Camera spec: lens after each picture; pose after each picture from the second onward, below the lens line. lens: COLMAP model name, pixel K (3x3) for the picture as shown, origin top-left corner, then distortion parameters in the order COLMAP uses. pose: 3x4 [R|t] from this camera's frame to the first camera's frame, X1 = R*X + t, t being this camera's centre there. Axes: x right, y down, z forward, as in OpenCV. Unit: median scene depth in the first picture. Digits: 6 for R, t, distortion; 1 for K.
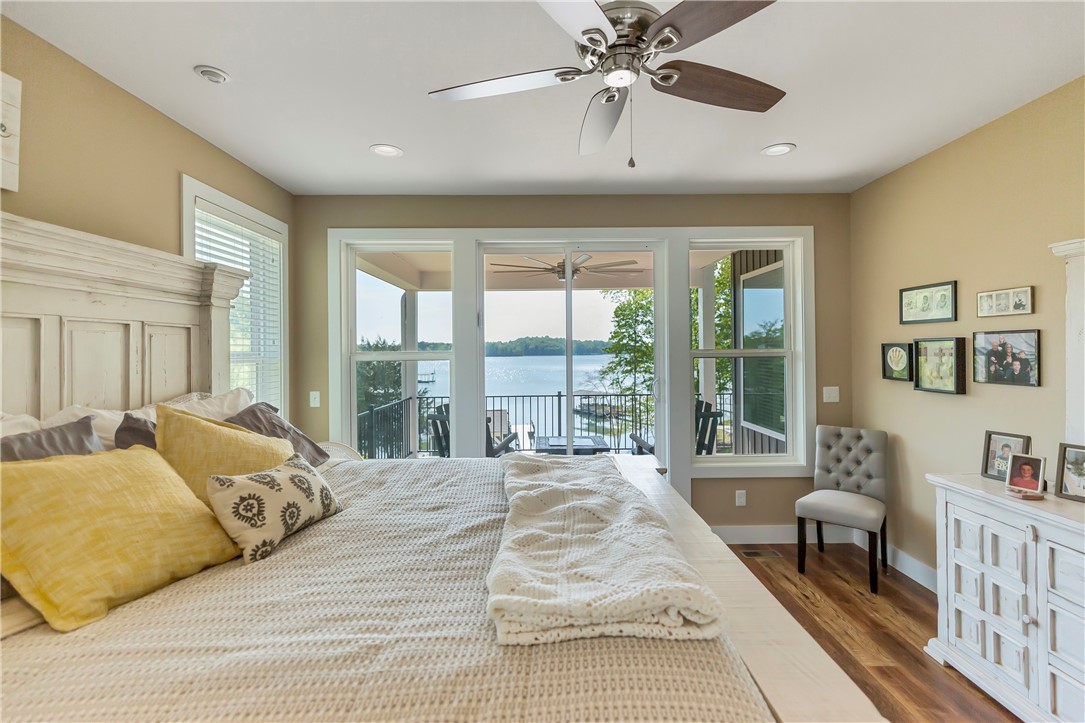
lens RADIAL K [[483.4, 0, 543.9], [0, 483.4, 344.8], [0, 0, 1]] dist [0.002085, 0.000182]
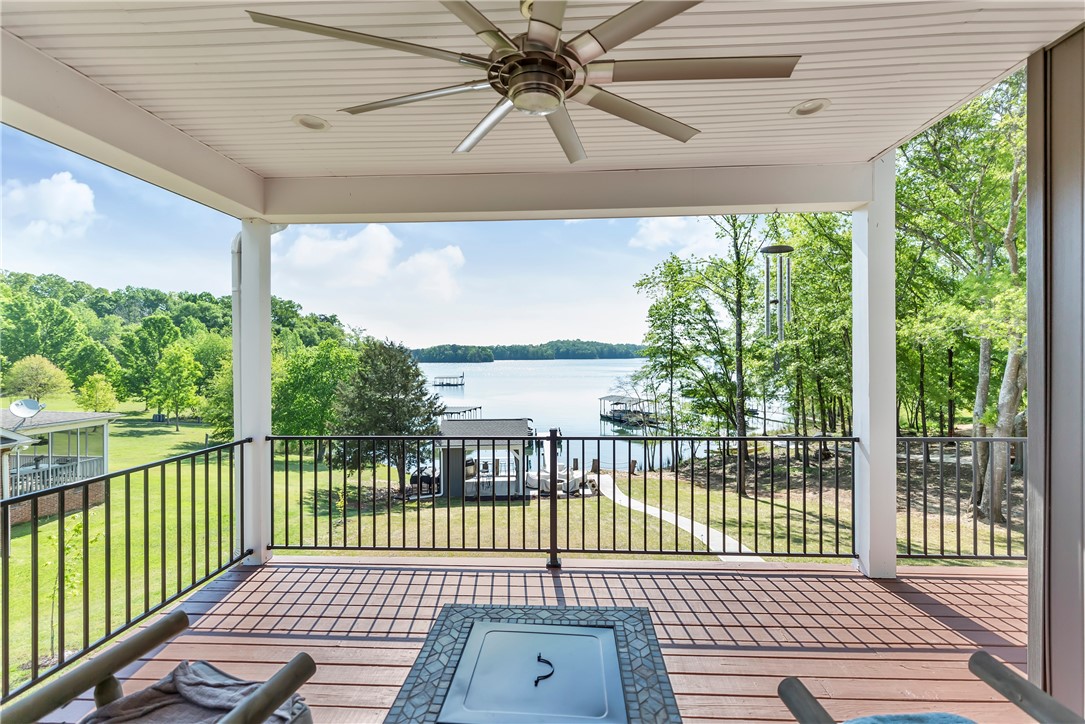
lens RADIAL K [[483.4, 0, 543.9], [0, 483.4, 345.3], [0, 0, 1]] dist [0.002085, 0.000182]
pose [[0.997891, 0.003307, -0.064831, 0.104342], [-0.003707, 0.999975, -0.006044, 0.032502], [0.064809, 0.006272, 0.997878, 1.011564]]
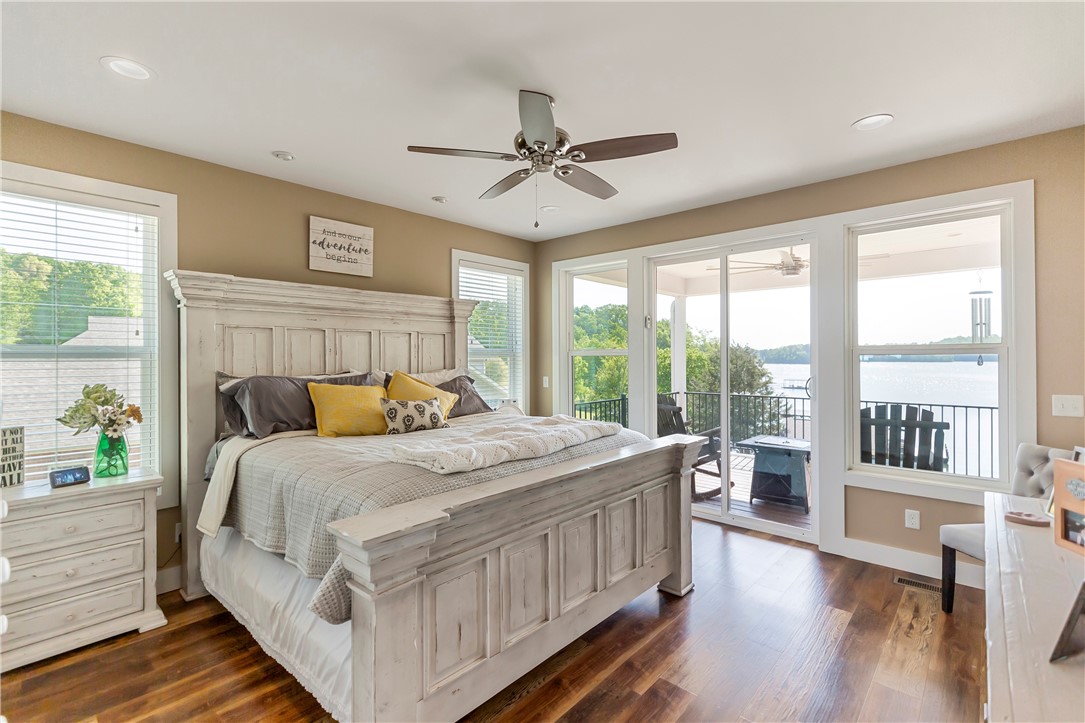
lens RADIAL K [[485.1, 0, 549.8], [0, 485.1, 350.5], [0, 0, 1]] dist [0.001569, 0.000153]
pose [[0.739378, -0.000997, -0.673289, 0.507113], [0.004384, 0.999985, 0.003334, 0.013470], [0.673276, -0.005417, 0.739372, -0.061736]]
